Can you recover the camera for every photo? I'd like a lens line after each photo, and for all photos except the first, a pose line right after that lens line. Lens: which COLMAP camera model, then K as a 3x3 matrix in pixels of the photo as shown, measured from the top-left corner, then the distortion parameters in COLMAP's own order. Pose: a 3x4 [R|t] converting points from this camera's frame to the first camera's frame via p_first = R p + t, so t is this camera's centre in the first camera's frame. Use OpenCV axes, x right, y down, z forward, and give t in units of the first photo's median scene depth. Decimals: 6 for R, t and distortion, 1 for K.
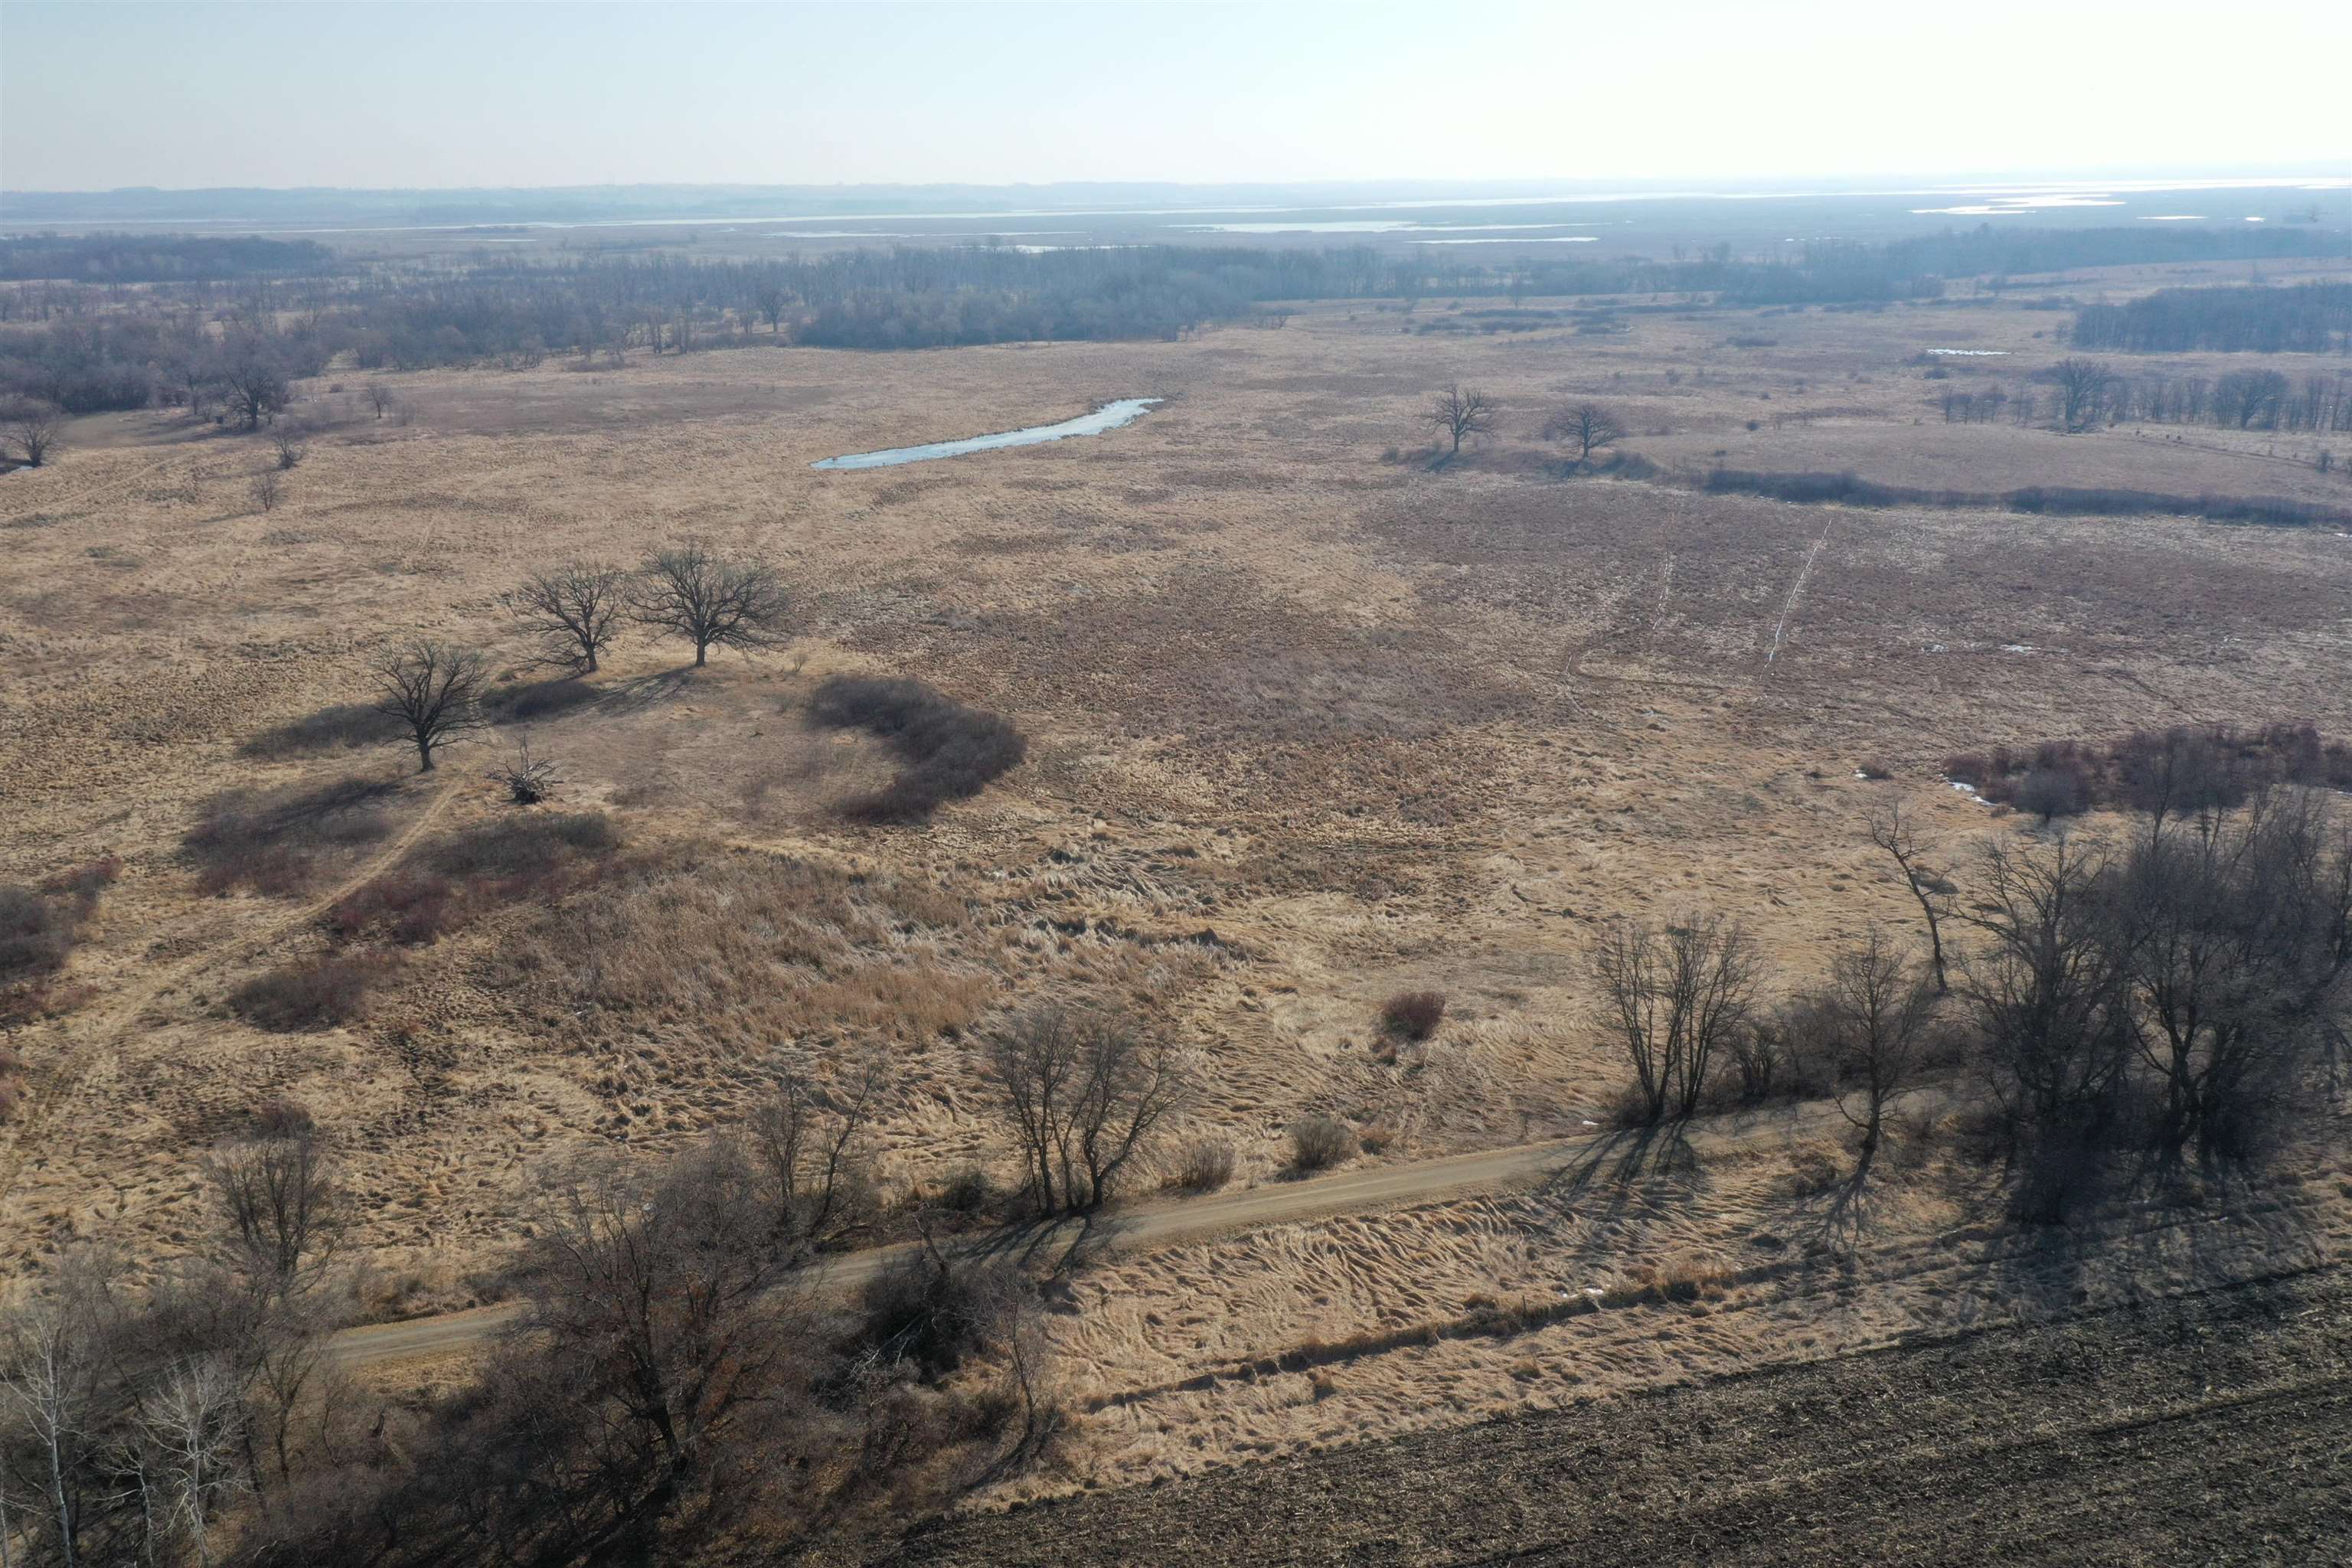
lens RADIAL K [[1868.5, 0, 1179.3], [0, 1868.5, 784.4], [0, 0, 1]] dist [0.012297, 0.004489]
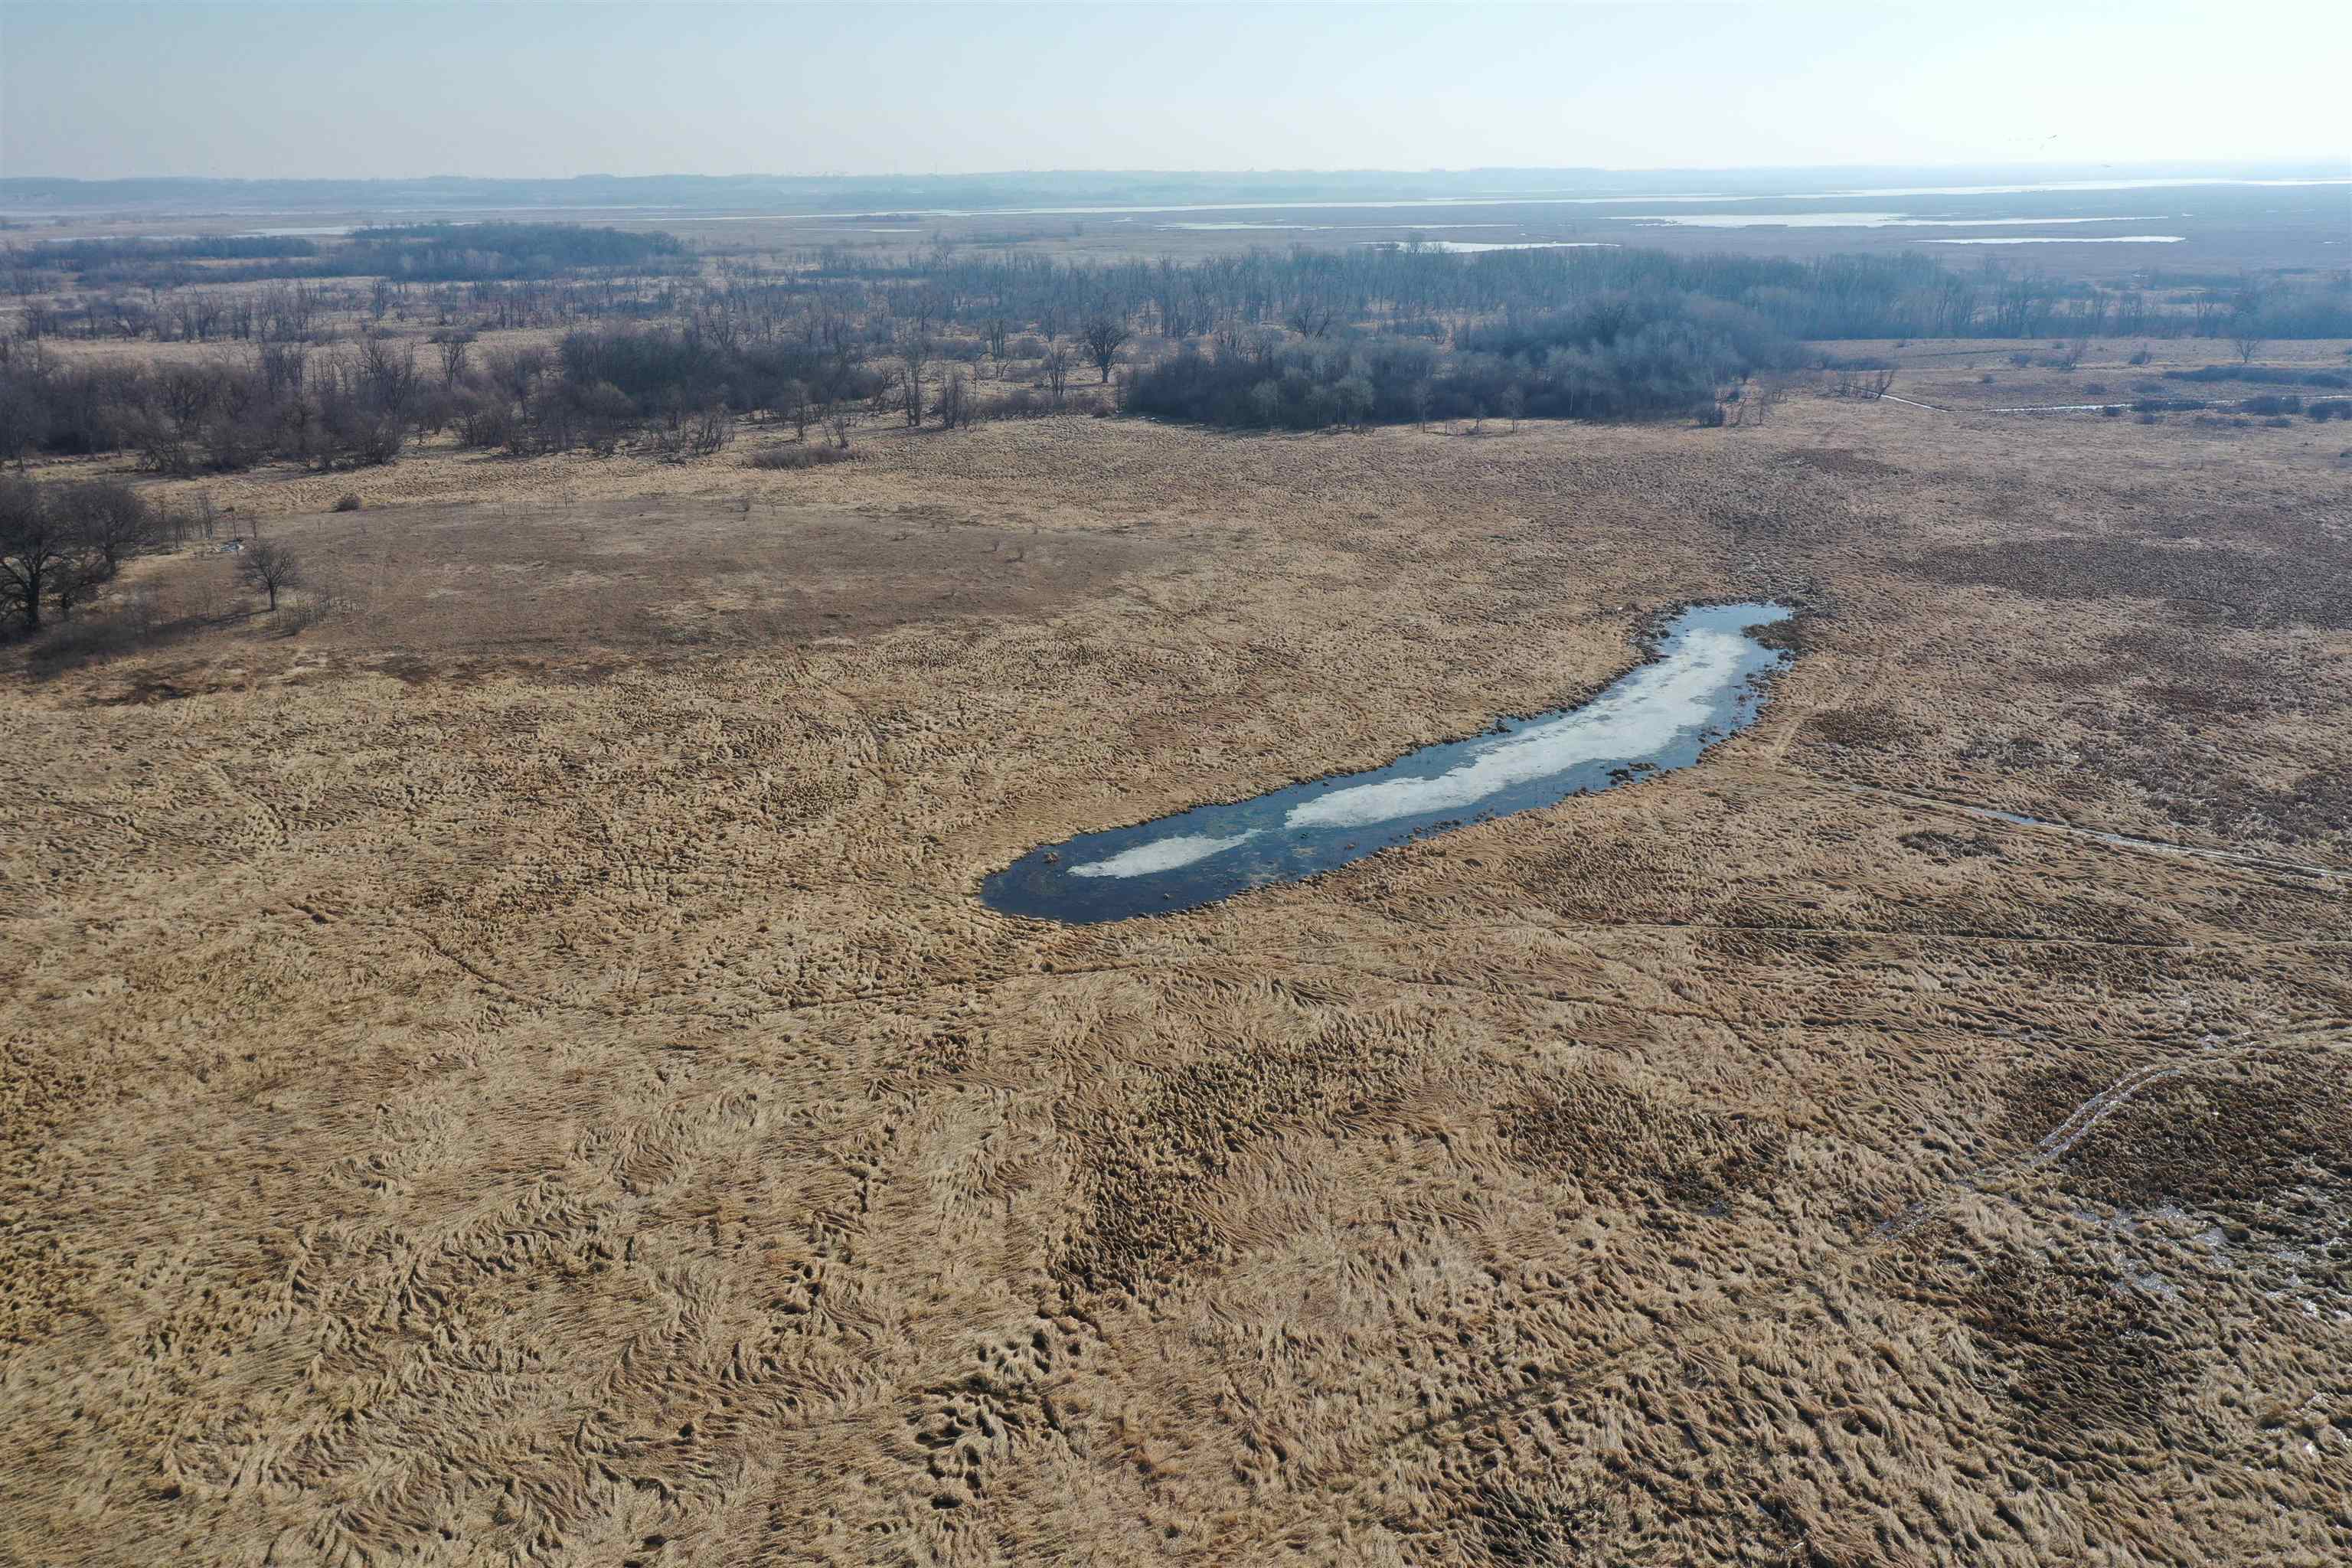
lens RADIAL K [[1868.5, 0, 1179.3], [0, 1868.5, 784.4], [0, 0, 1]] dist [0.012297, 0.004489]
pose [[0.978236, 0.066149, -0.196670, -0.097328], [-0.064877, 0.997810, 0.012910, -0.237703], [0.197093, 0.000130, 0.980385, 0.744270]]
